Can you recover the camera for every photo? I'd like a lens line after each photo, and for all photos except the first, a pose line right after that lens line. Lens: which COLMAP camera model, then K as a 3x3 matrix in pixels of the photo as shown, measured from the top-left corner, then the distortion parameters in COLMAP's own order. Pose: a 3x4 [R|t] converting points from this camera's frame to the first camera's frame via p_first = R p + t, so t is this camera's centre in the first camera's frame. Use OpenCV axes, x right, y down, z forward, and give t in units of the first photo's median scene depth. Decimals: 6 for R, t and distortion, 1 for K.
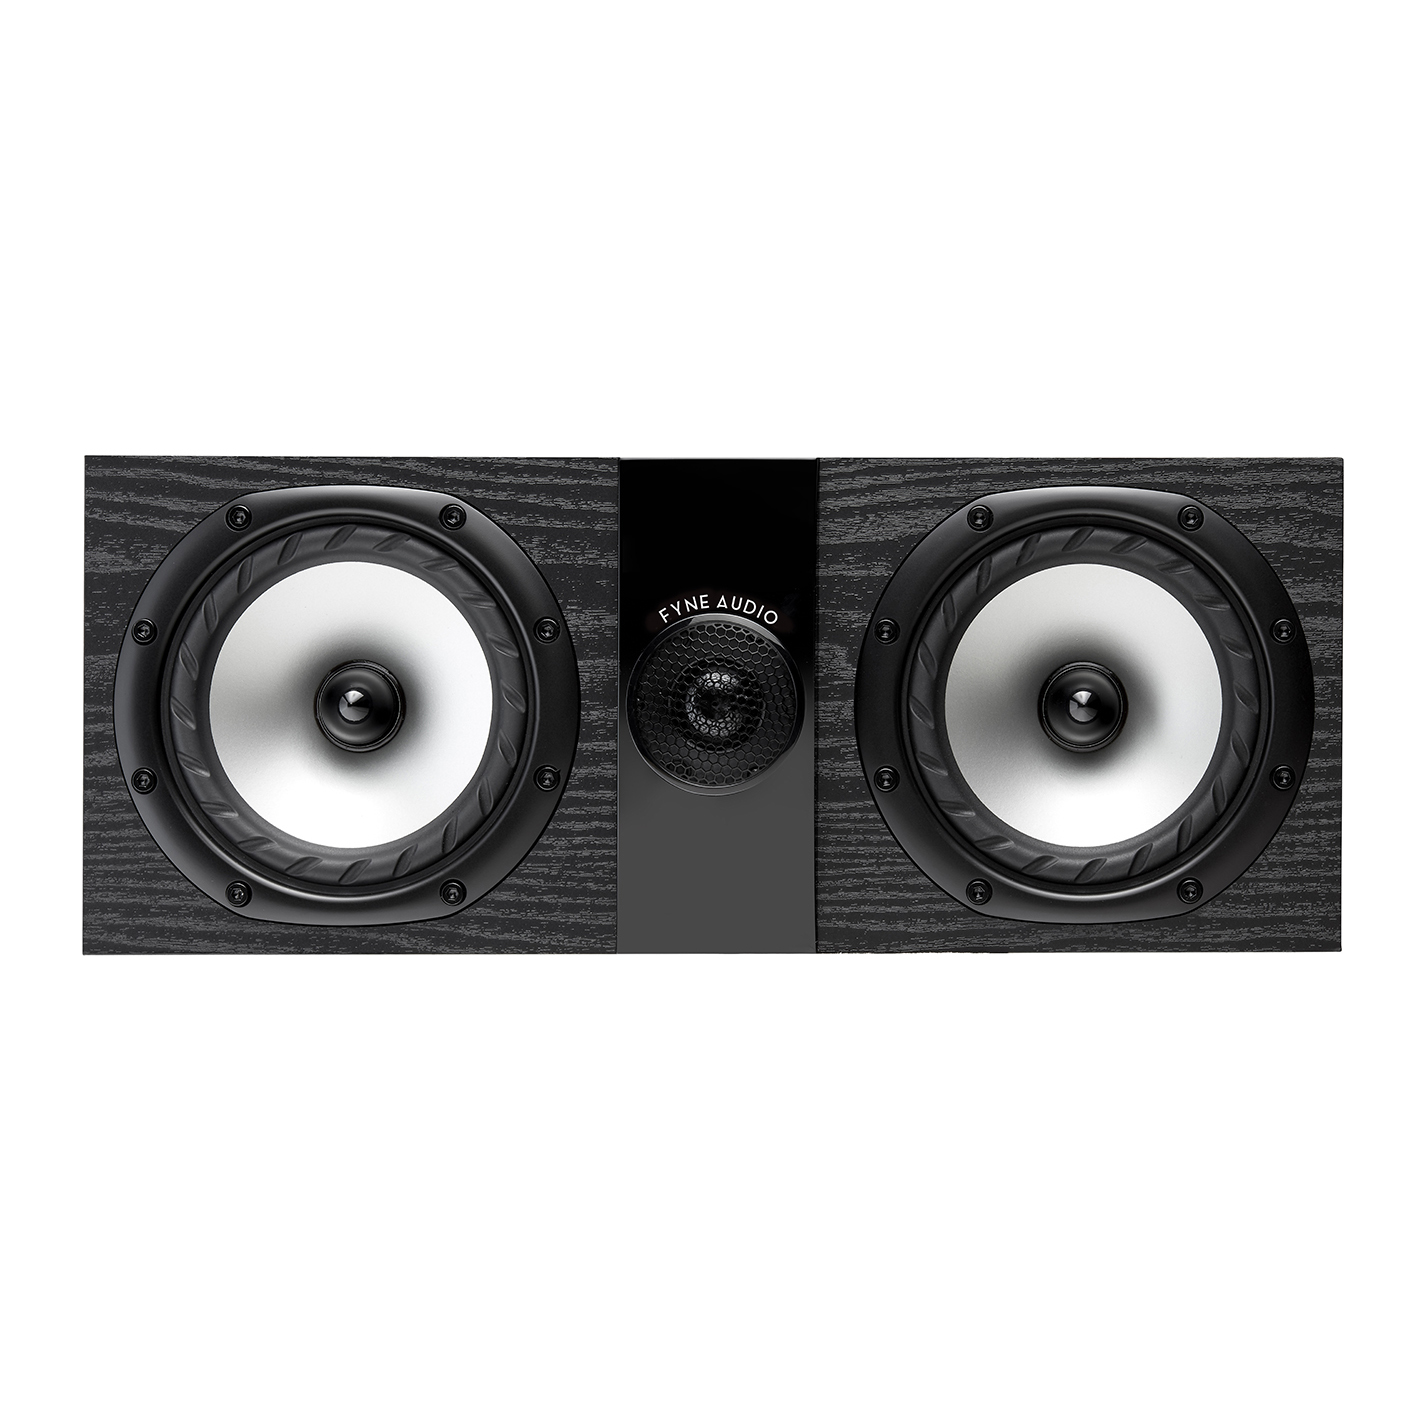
lens RADIAL K [[8605.4, 0, 710.7], [0, 8605.4, 718.8], [0, 0, 1]] dist [-4.304483, 0.000000]
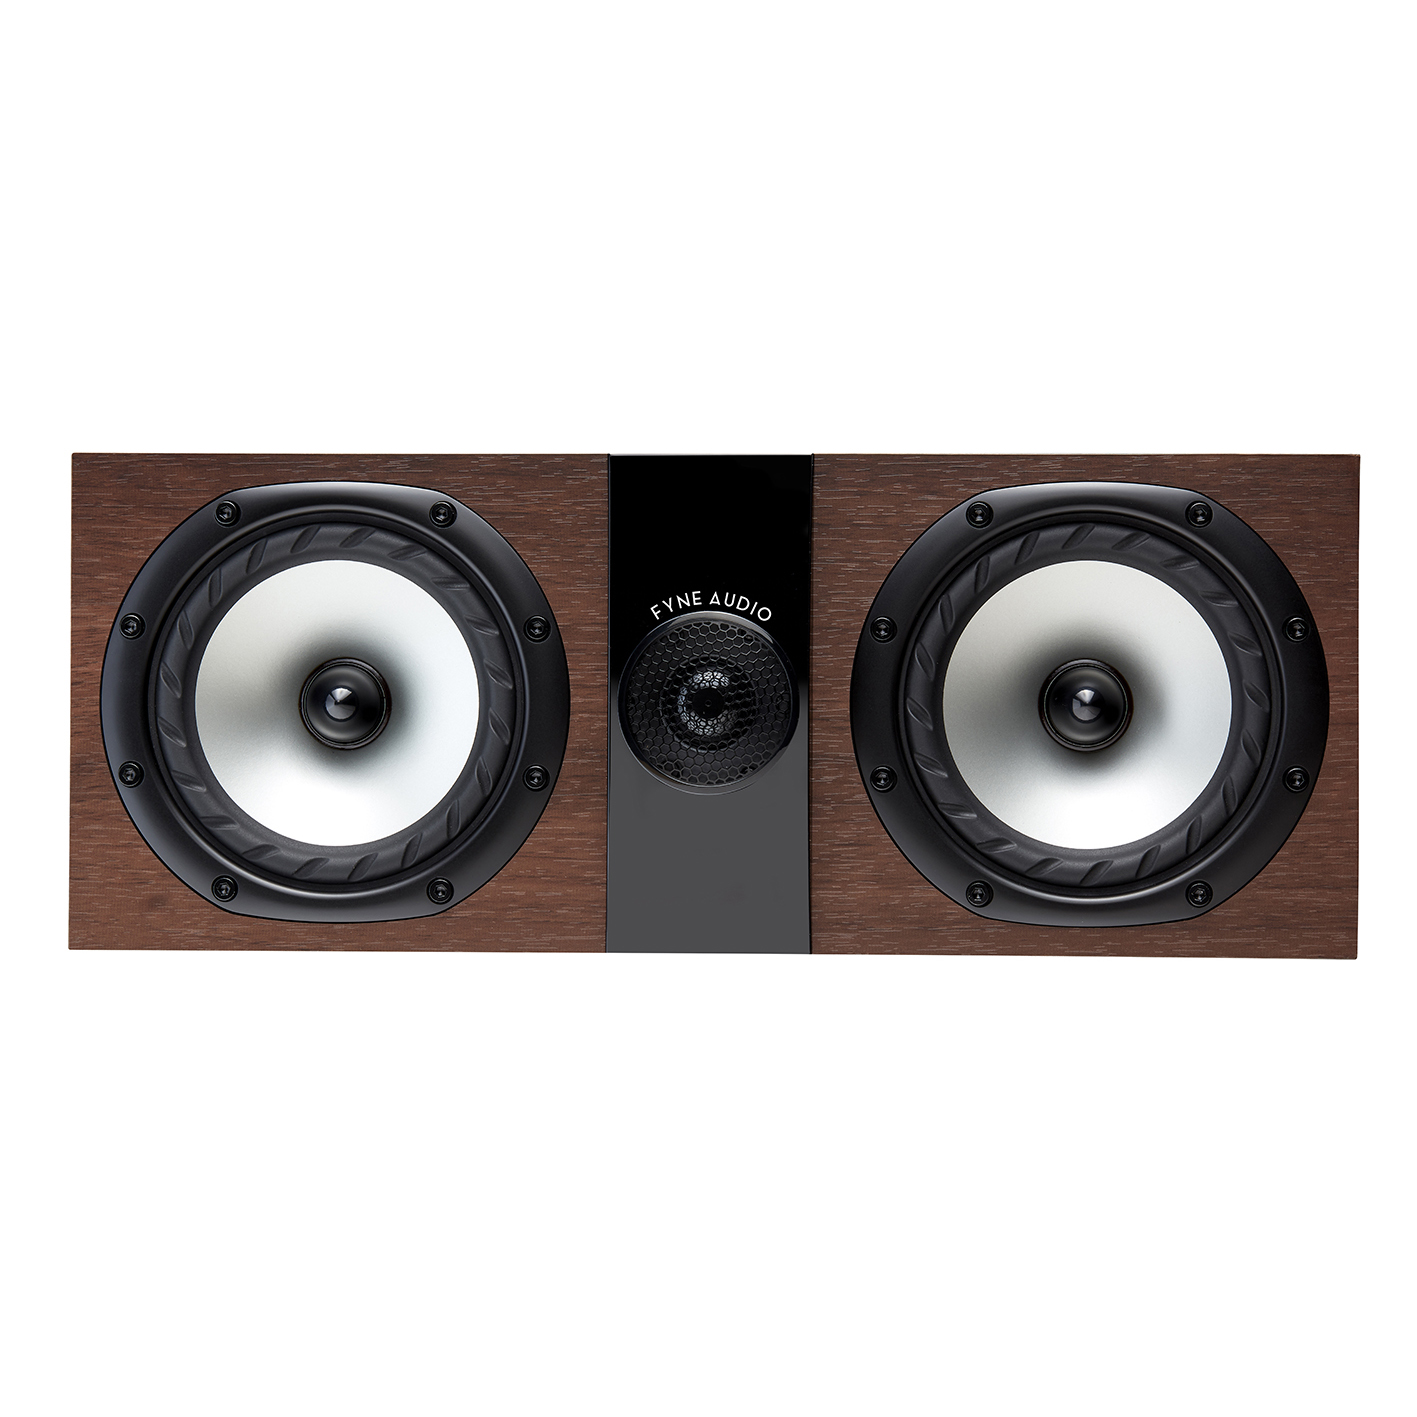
lens RADIAL K [[8605.4, 0, 715.5], [0, 8605.4, 707.5], [0, 0, 1]] dist [-4.304483, 0.000000]
pose [[0.982680, 0.003461, -0.185277, 0.185012], [-0.003770, 0.999992, -0.001315, 0.000223], [0.185271, 0.001991, 0.982685, 0.026091]]
